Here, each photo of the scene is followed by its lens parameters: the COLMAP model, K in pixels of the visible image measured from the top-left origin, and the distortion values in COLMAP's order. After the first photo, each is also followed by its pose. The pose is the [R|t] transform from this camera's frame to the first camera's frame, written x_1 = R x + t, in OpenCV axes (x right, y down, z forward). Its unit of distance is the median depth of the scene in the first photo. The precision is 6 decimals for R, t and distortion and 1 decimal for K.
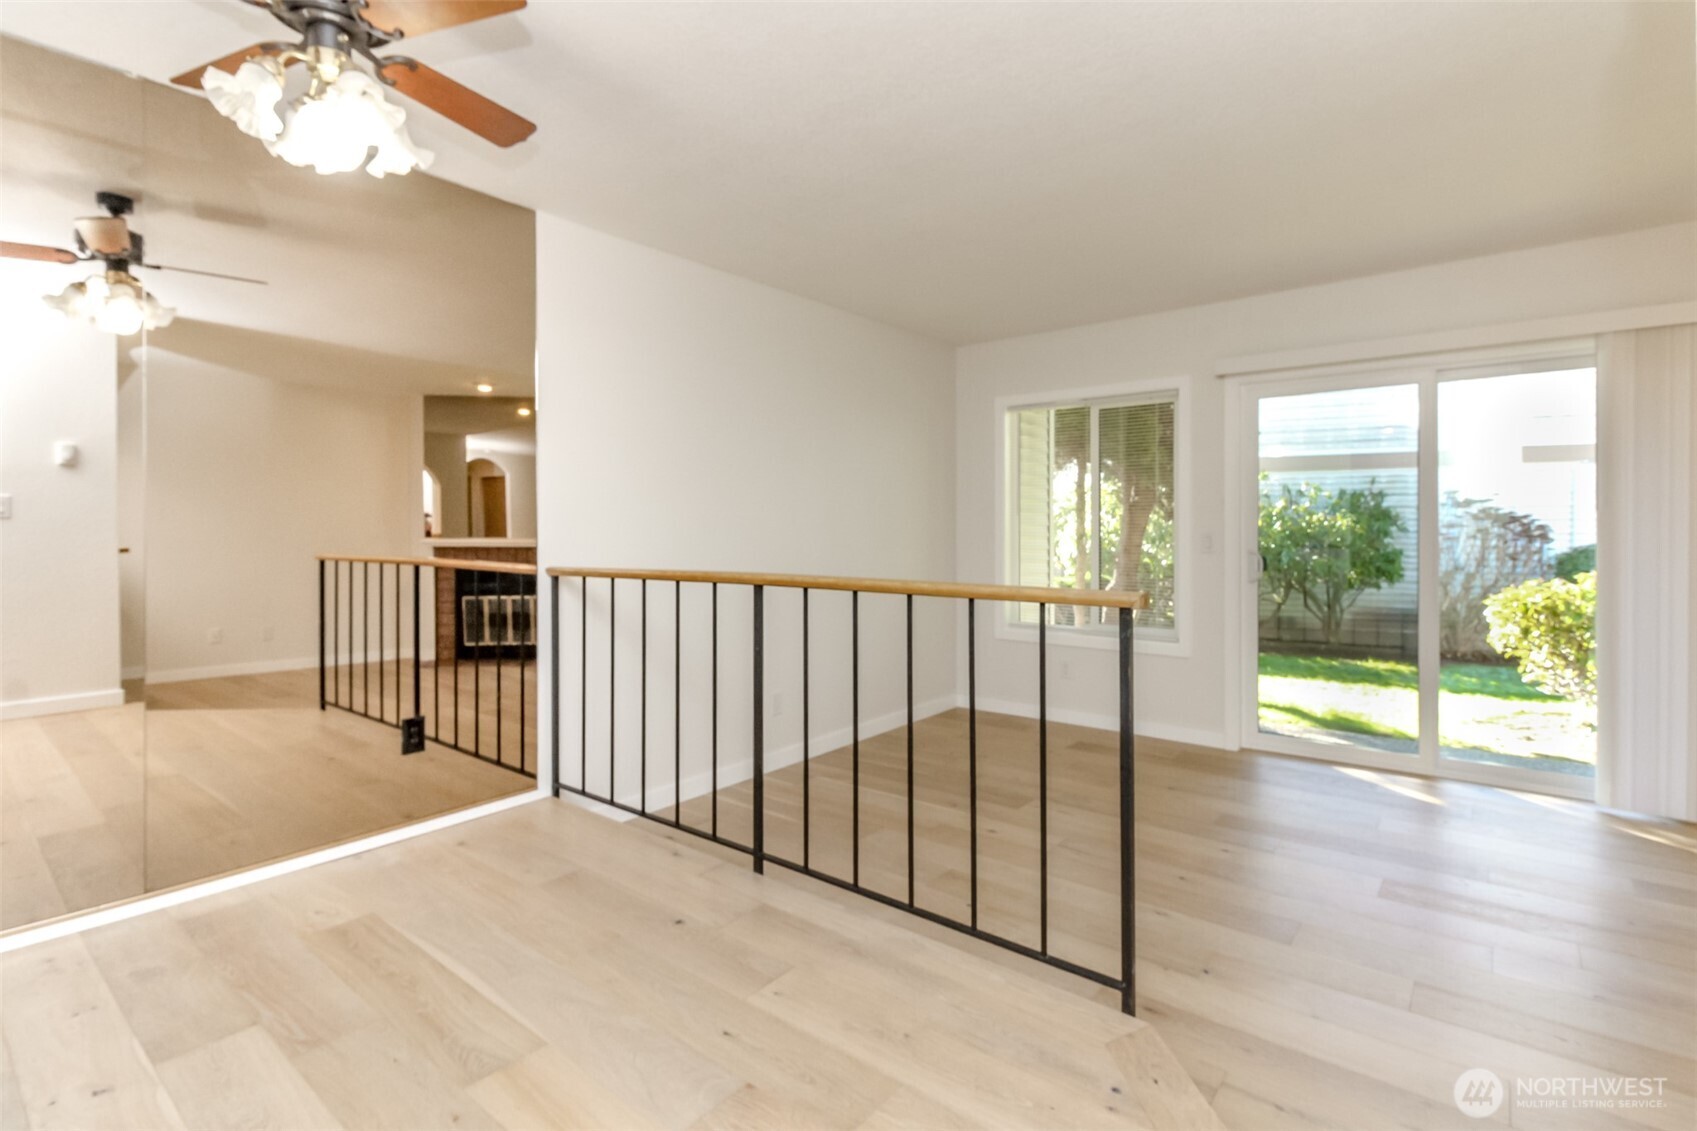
lens RADIAL K [[790.8, 0, 859.7], [0, 790.8, 535.0], [0, 0, 1]] dist [0.004479, -0.003961]
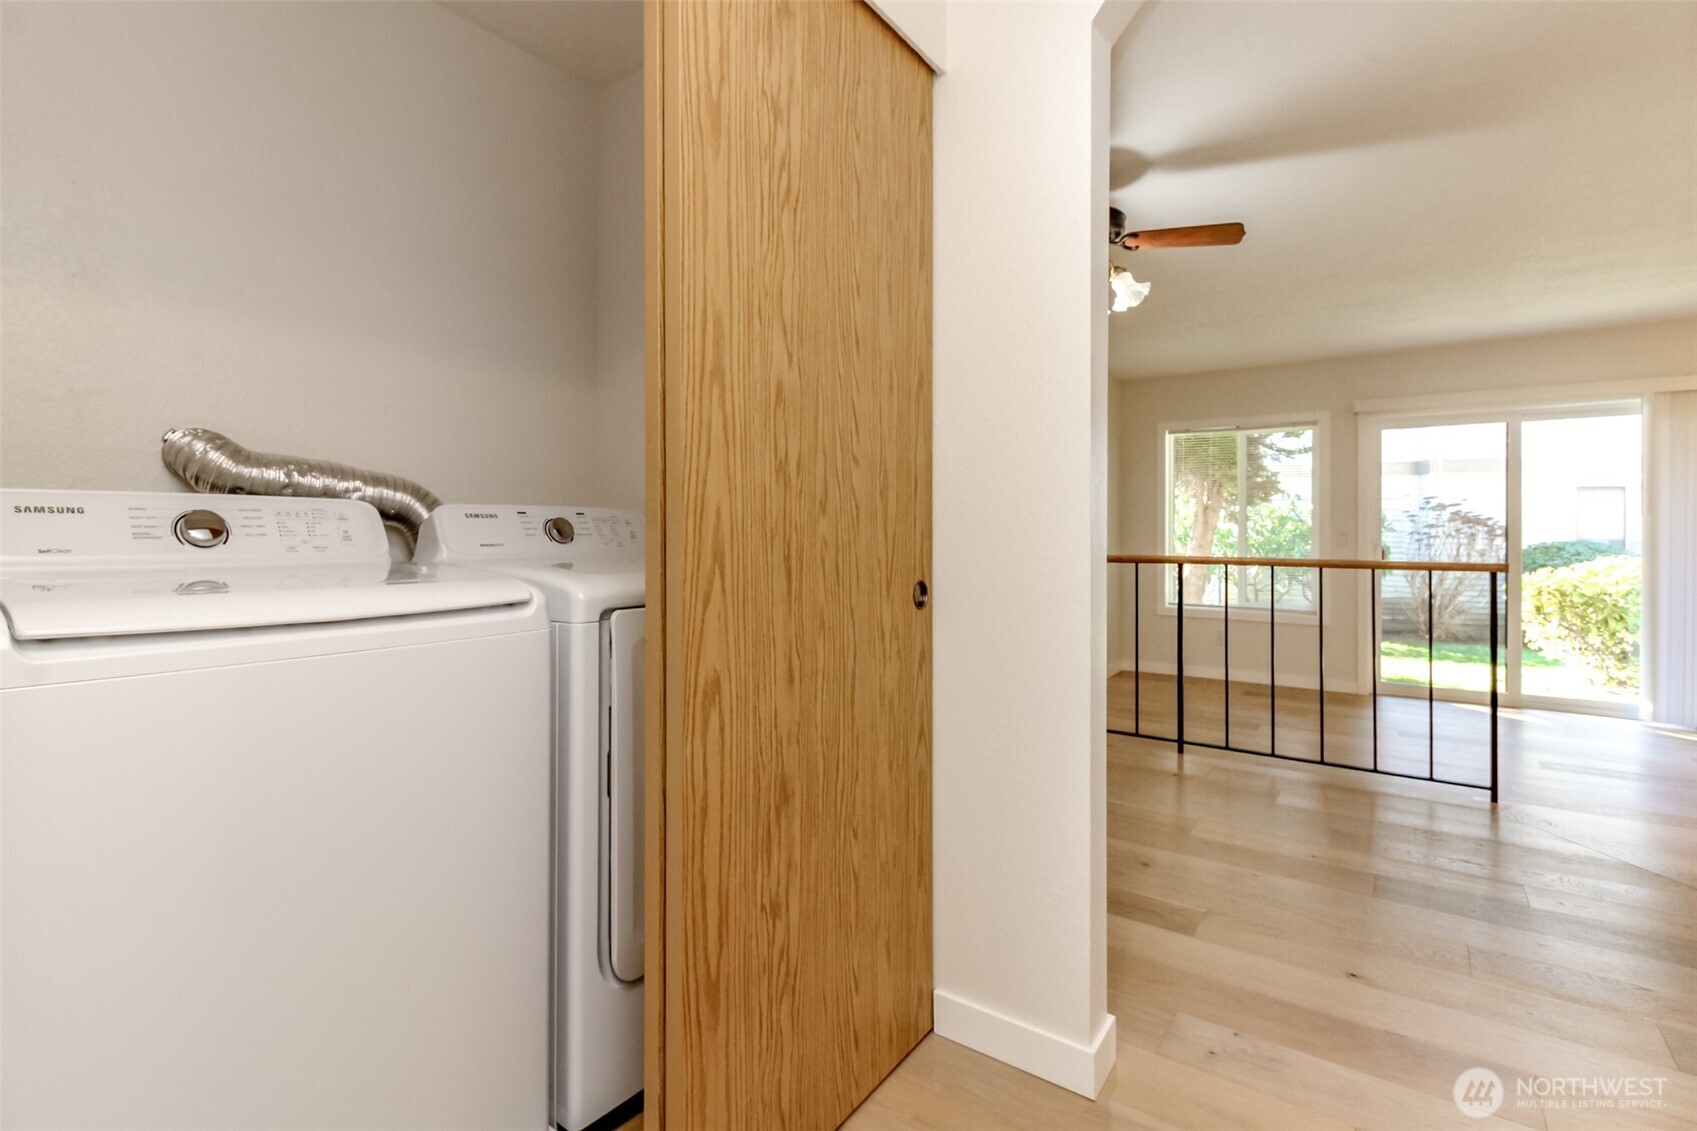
lens RADIAL K [[772.4, 0, 898.8], [0, 772.4, 526.8], [0, 0, 1]] dist [0.010574, -0.005915]
pose [[0.996020, 0.004456, 0.089014, -0.463365], [-0.003703, 0.999956, -0.008620, 0.005817], [-0.089048, 0.008256, 0.995993, -0.245209]]
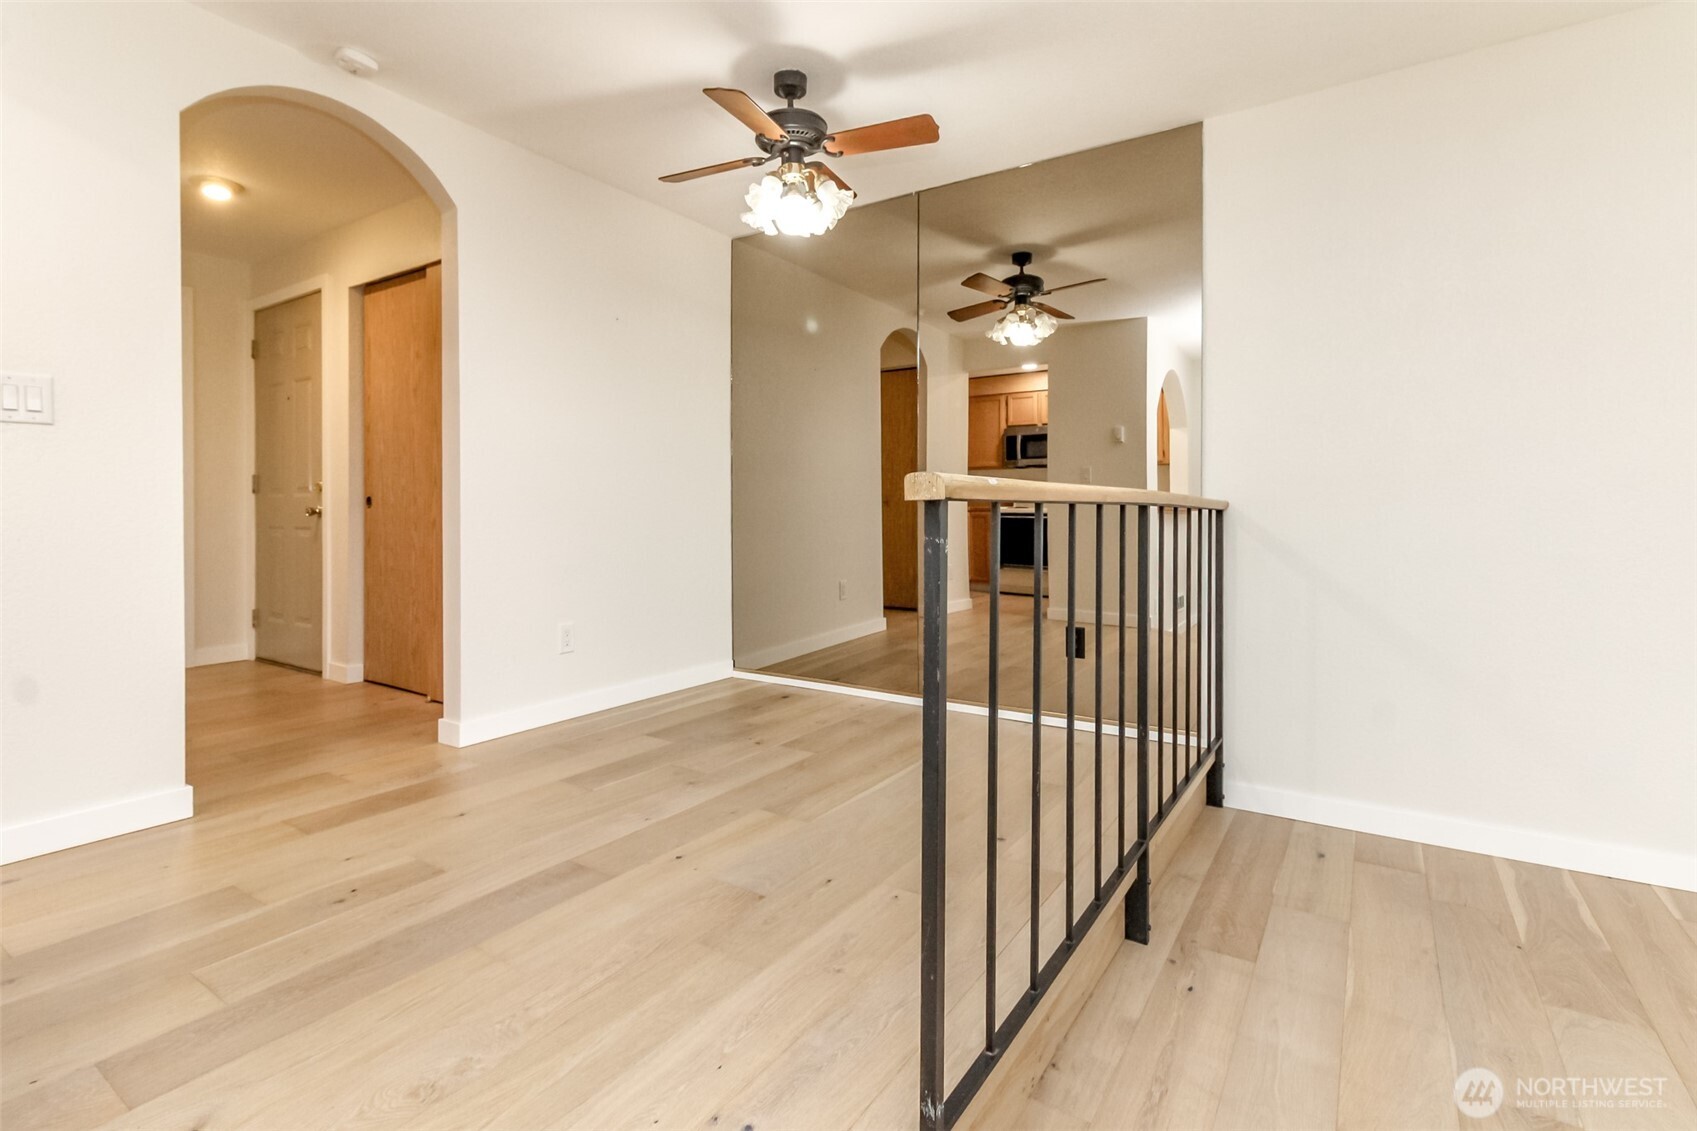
lens RADIAL K [[772.4, 0, 799.3], [0, 772.4, 512.4], [0, 0, 1]] dist [0.010574, -0.005915]
pose [[0.075132, 0.007302, -0.997147, 0.371195], [-0.004002, 0.999967, 0.007021, 0.037000], [0.997166, 0.003464, 0.075158, 0.346884]]
